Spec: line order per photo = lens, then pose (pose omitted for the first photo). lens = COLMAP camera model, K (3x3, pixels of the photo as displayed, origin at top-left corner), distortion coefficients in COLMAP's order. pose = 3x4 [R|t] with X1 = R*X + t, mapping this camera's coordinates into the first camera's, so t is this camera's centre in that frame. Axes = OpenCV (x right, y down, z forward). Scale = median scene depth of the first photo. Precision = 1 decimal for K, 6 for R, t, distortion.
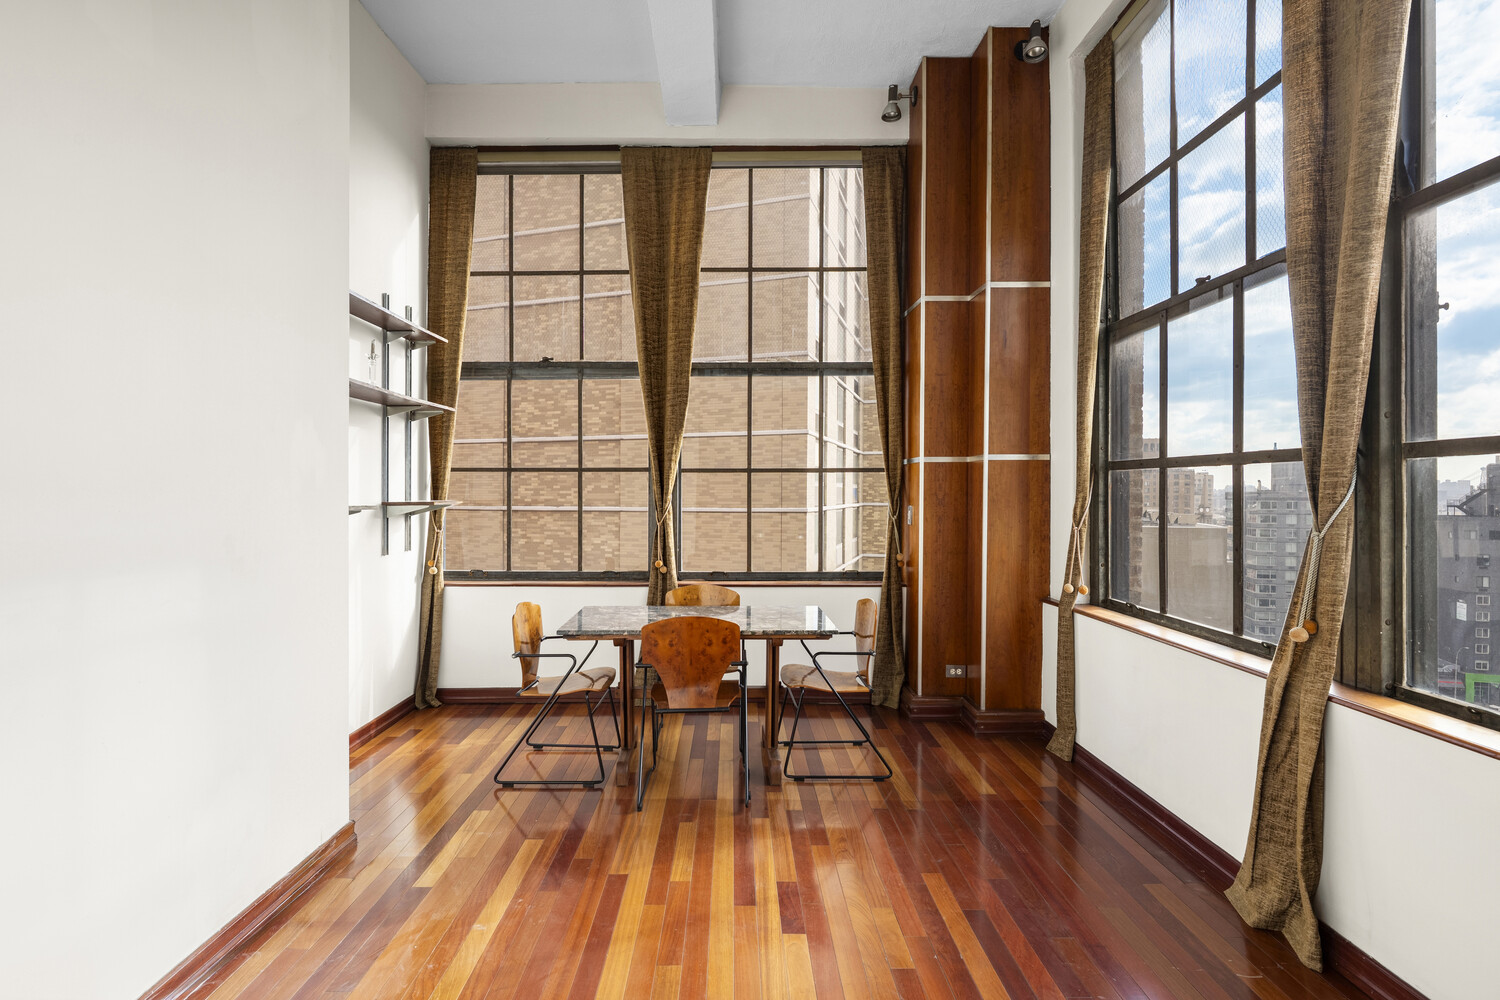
lens RADIAL K [[717.8, 0, 745.3], [0, 717.8, 495.0], [0, 0, 1]] dist [-0.002603, 0.000152]
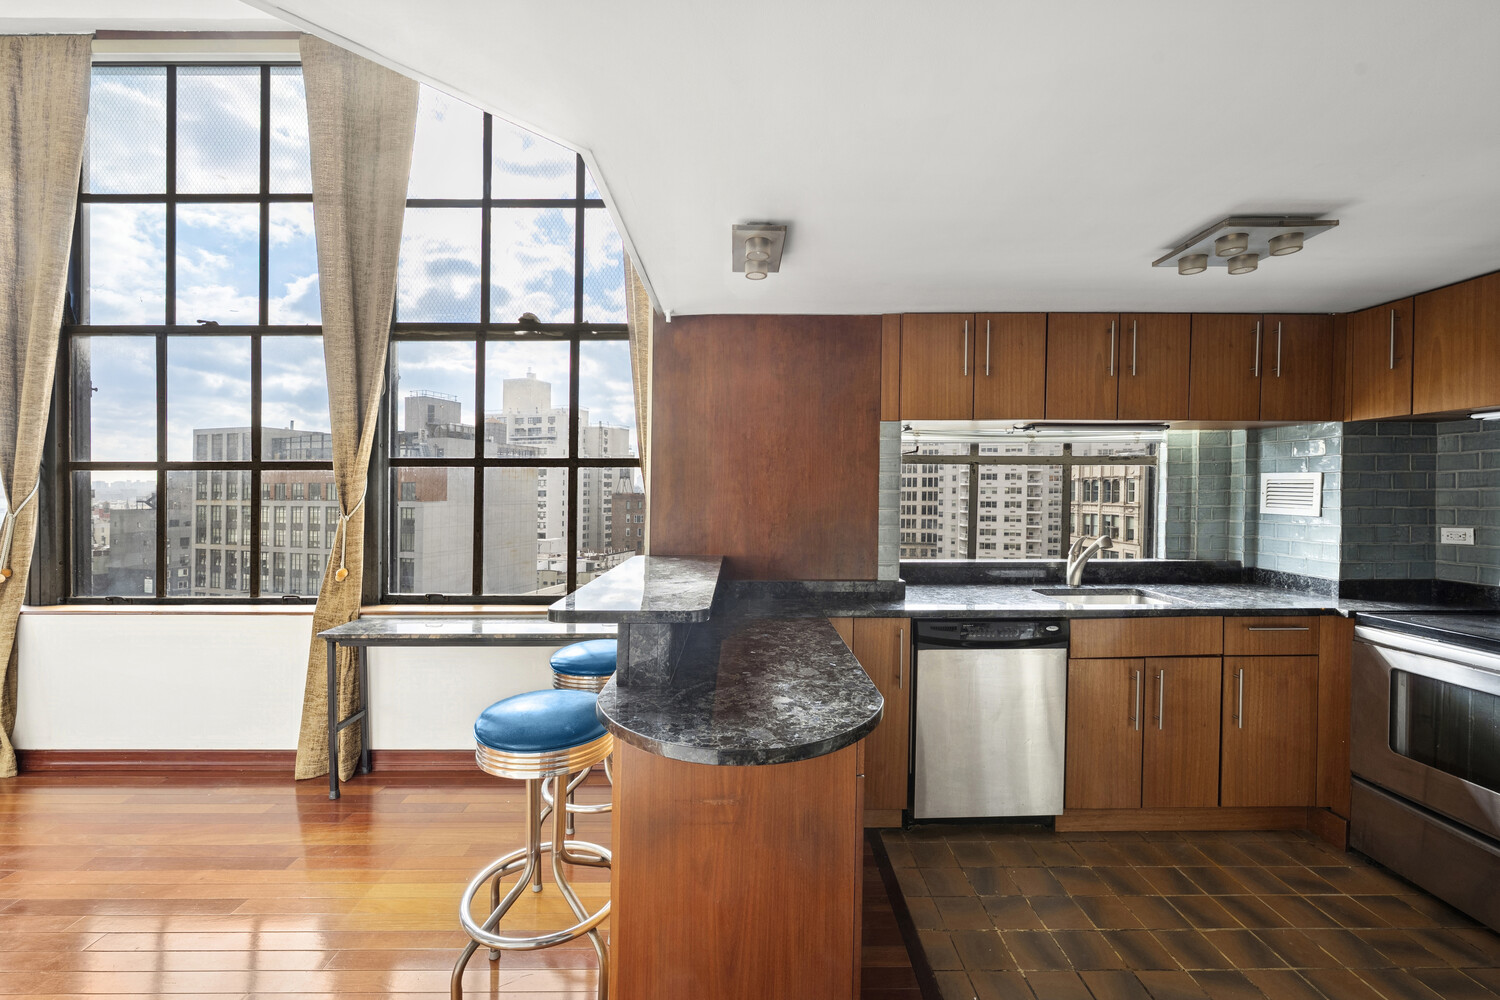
lens RADIAL K [[600.0, 0, 749.2], [0, 600.0, 494.2], [0, 0, 1]] dist [-0.004015, -0.000257]
pose [[-0.002791, -0.003103, 0.999991, -0.556094], [-0.000196, 0.999995, 0.003103, 0.003063], [-0.999996, -0.000187, -0.002792, -0.667463]]
